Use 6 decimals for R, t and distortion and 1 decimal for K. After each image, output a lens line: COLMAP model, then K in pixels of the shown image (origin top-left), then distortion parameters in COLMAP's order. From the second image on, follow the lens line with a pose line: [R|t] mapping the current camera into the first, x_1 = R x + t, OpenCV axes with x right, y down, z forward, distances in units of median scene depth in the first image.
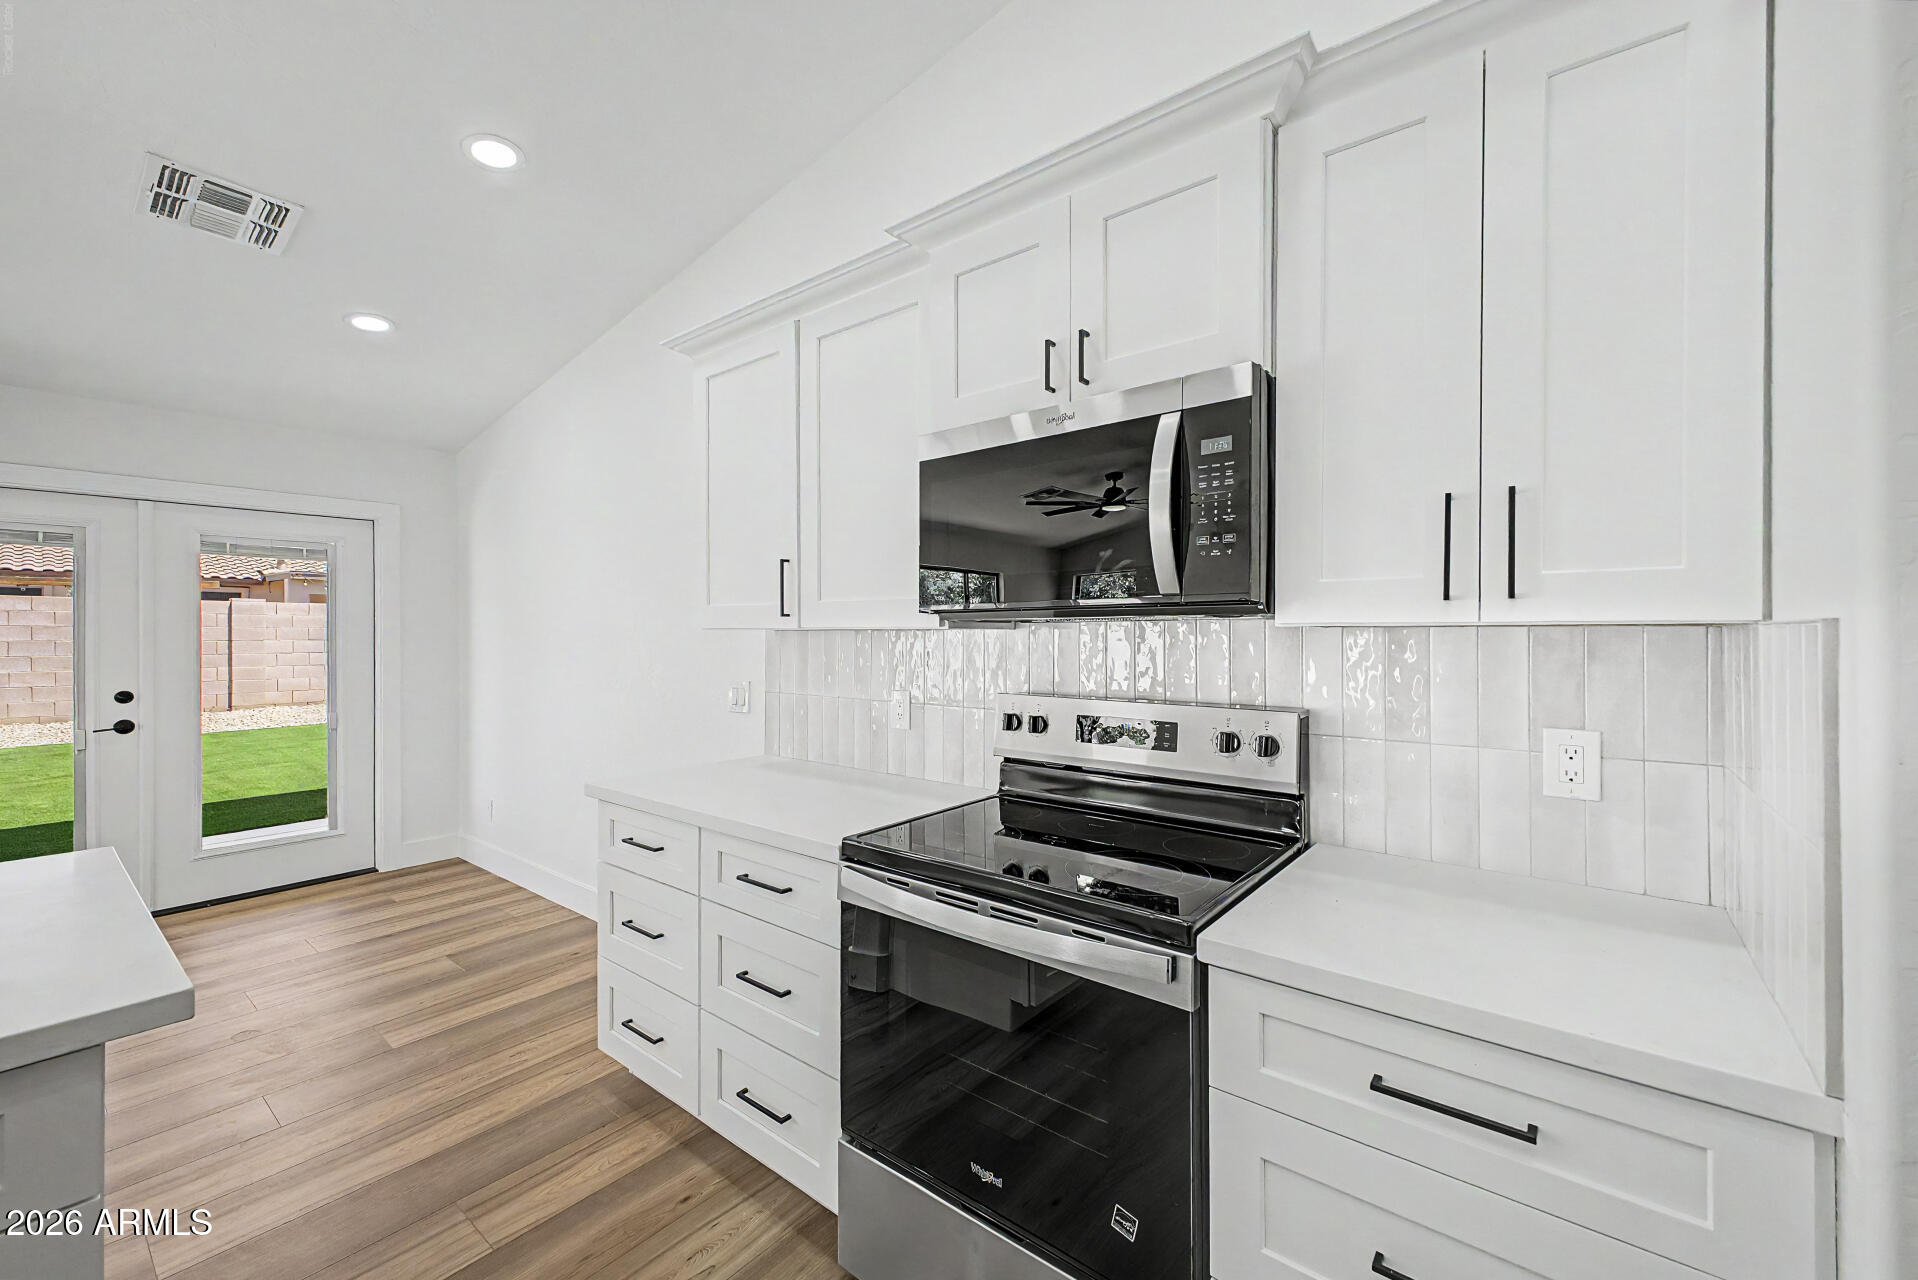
lens RADIAL K [[770.2, 0, 966.9], [0, 770.2, 636.4], [0, 0, 1]] dist [0.010194, -0.000343]
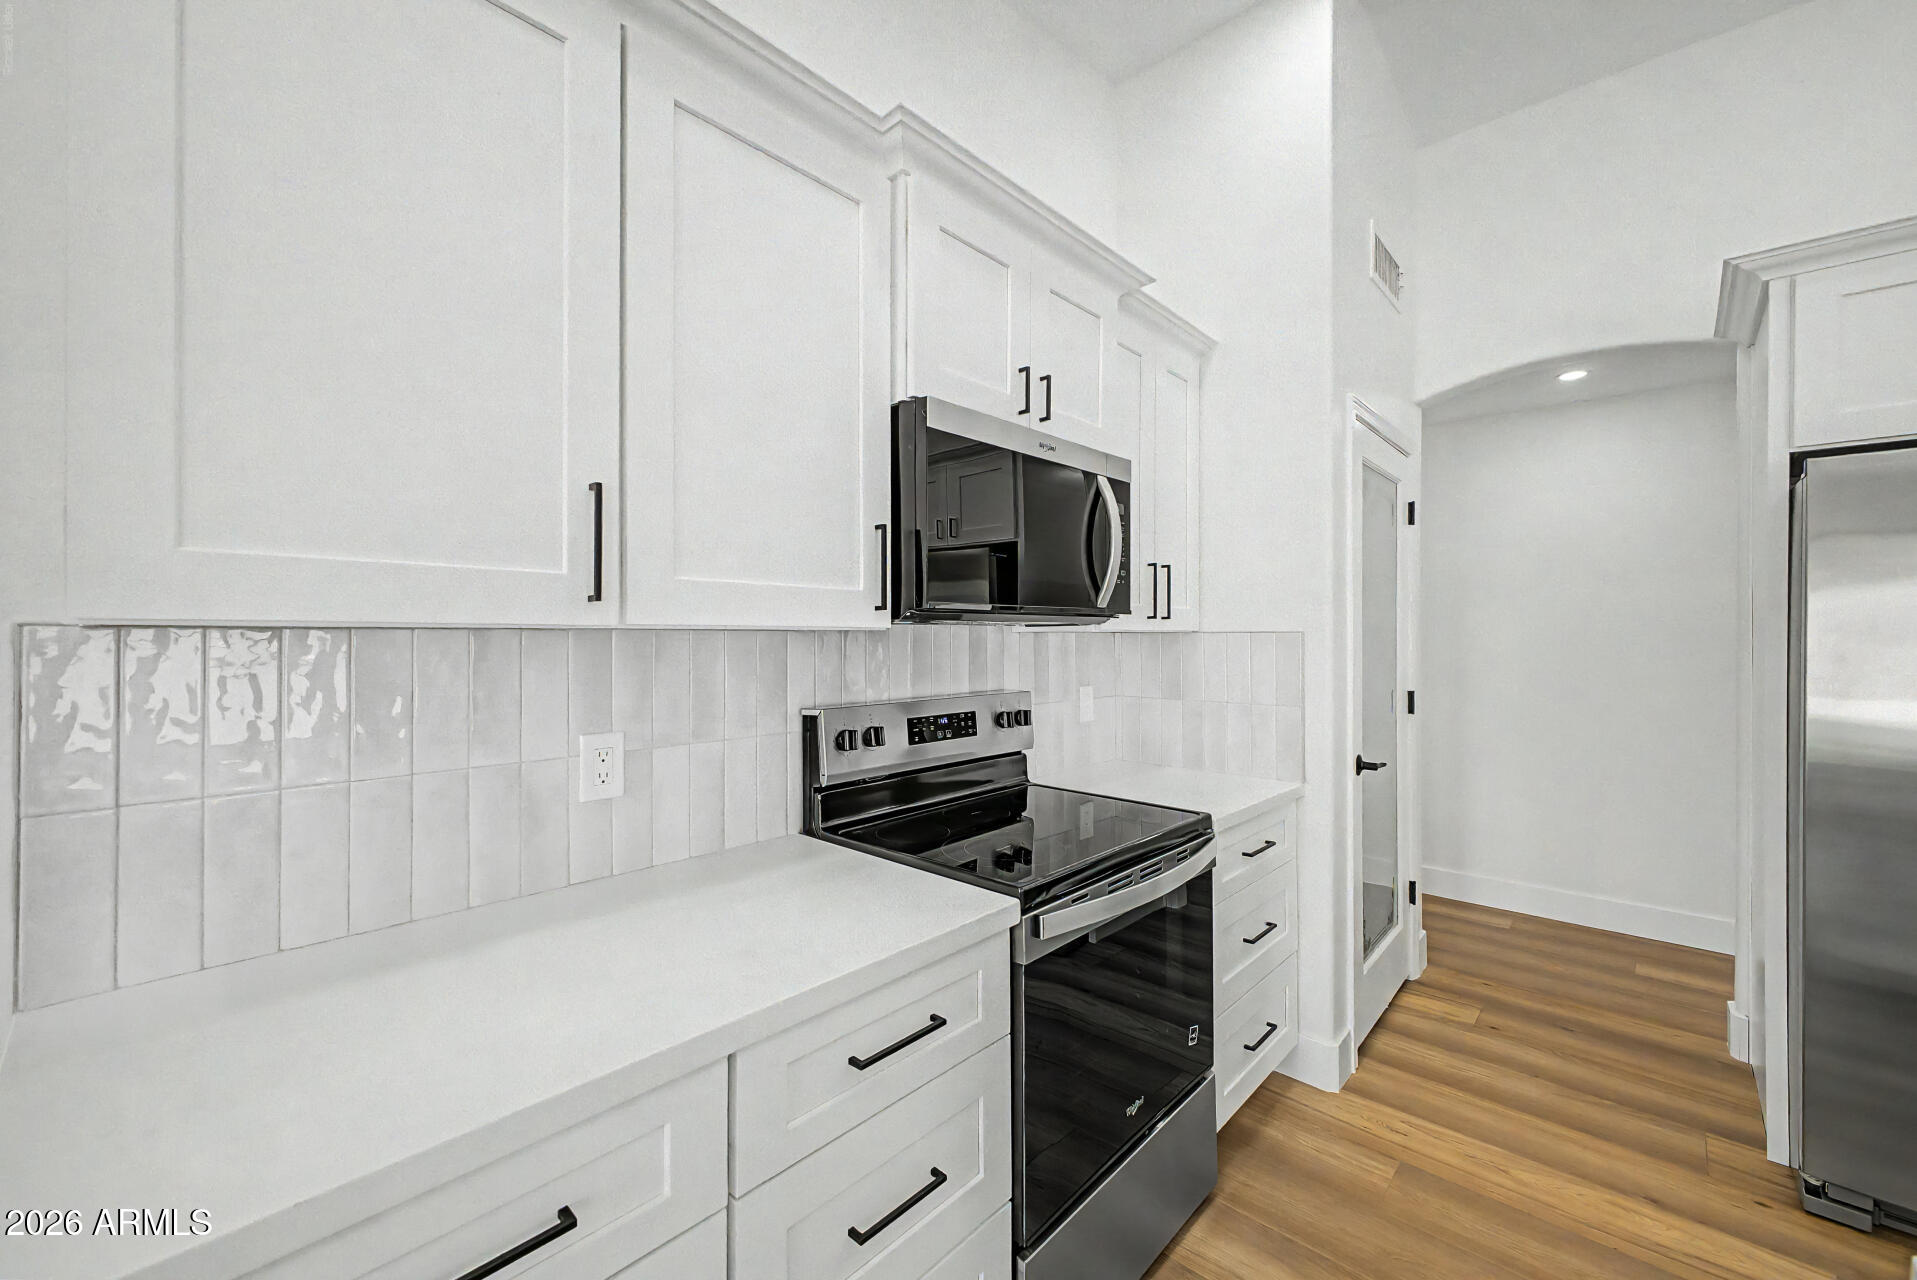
lens RADIAL K [[769.8, 0, 975.5], [0, 769.8, 634.5], [0, 0, 1]] dist [0.010194, -0.000343]
pose [[0.046527, 0.002745, 0.998913, -0.803652], [0.006252, 0.999976, -0.003039, -0.002347], [-0.998897, 0.006387, 0.046508, 0.832965]]
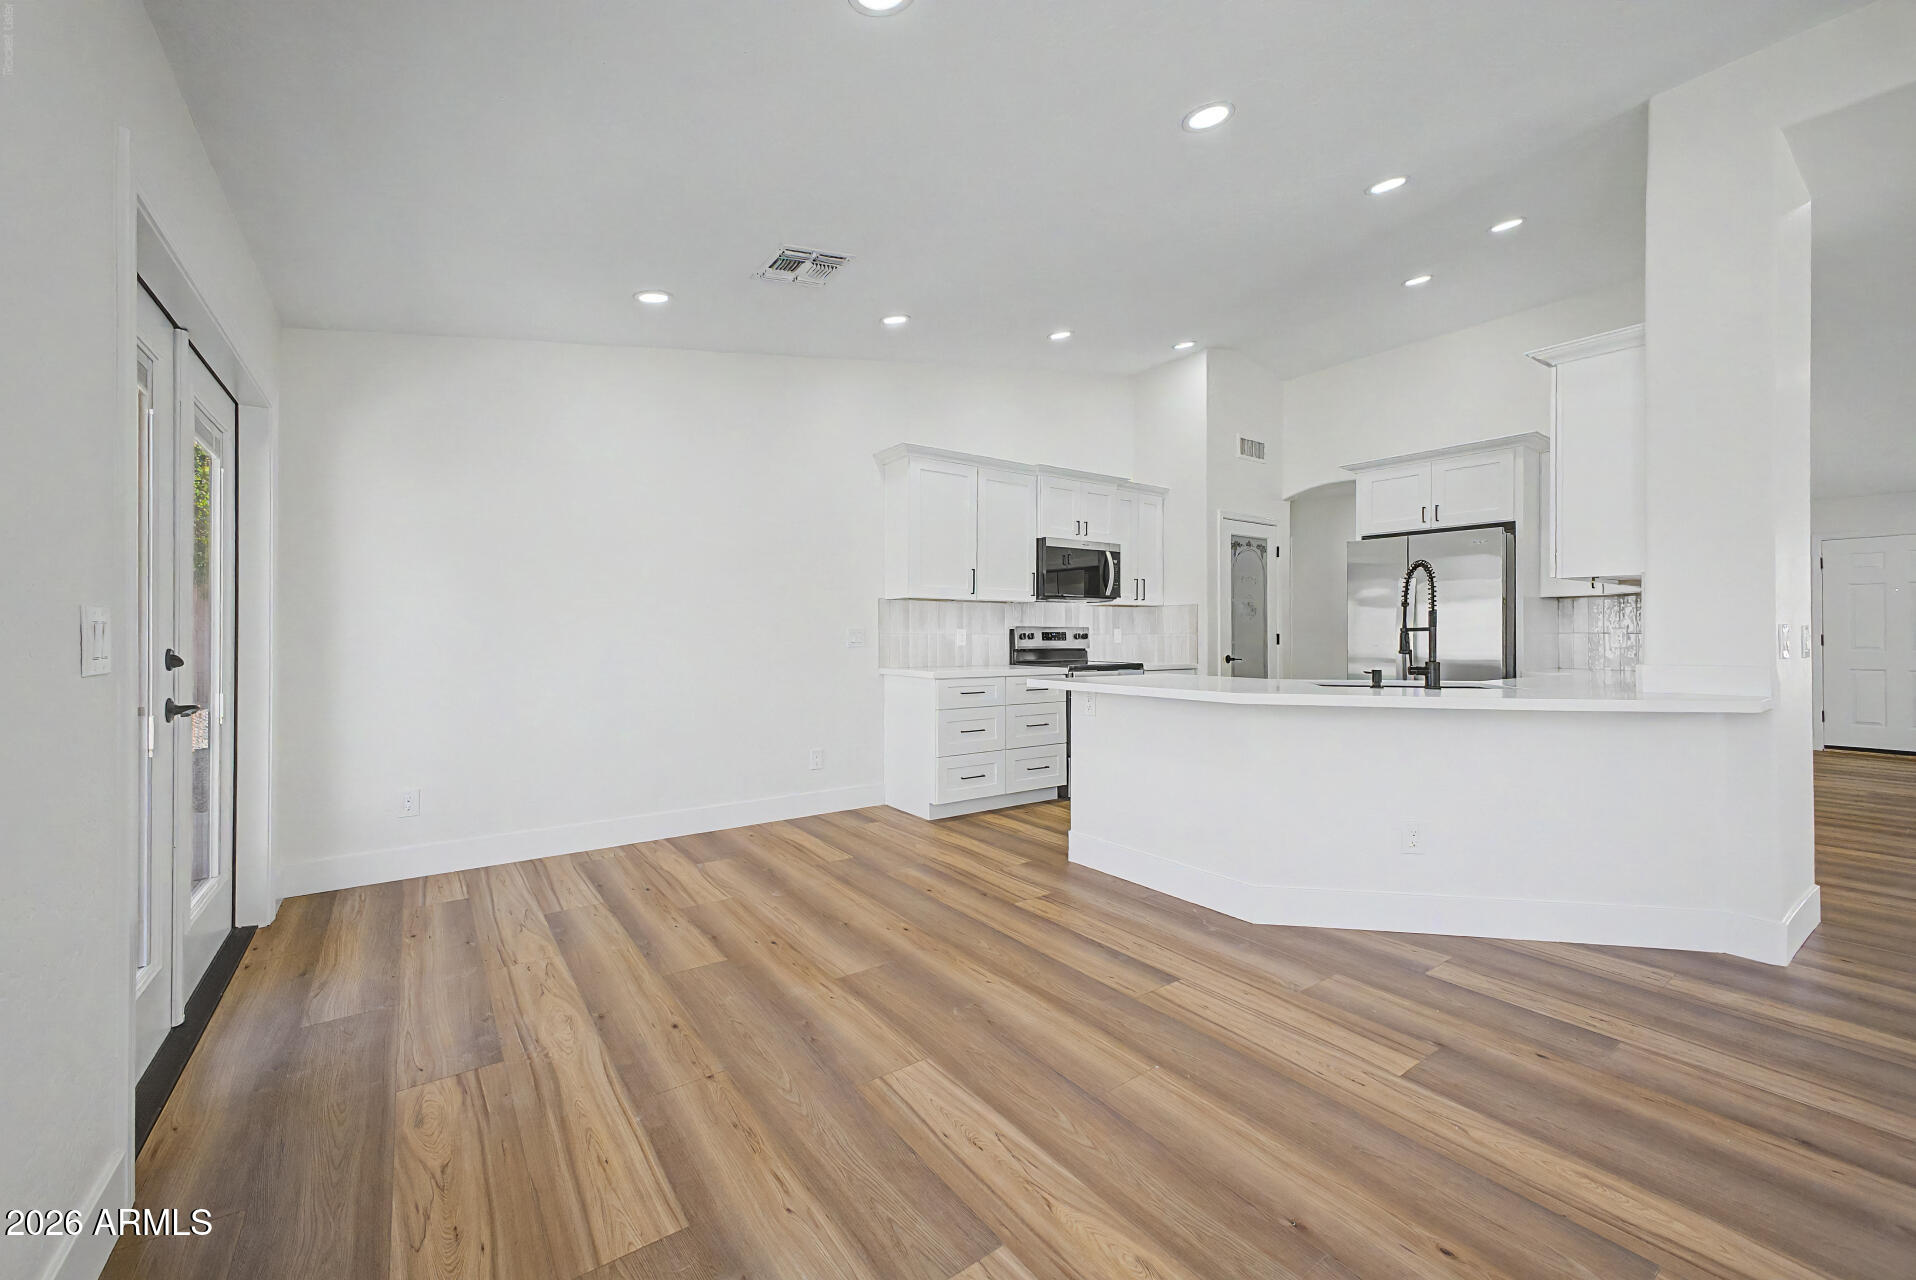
lens RADIAL K [[769.4, 0, 967.3], [0, 769.4, 636.0], [0, 0, 1]] dist [0.010194, -0.000343]
pose [[0.259827, -0.006813, 0.965631, -2.768507], [0.004954, 0.999971, 0.005722, 0.095354], [-0.965643, 0.003297, 0.259853, 0.473754]]
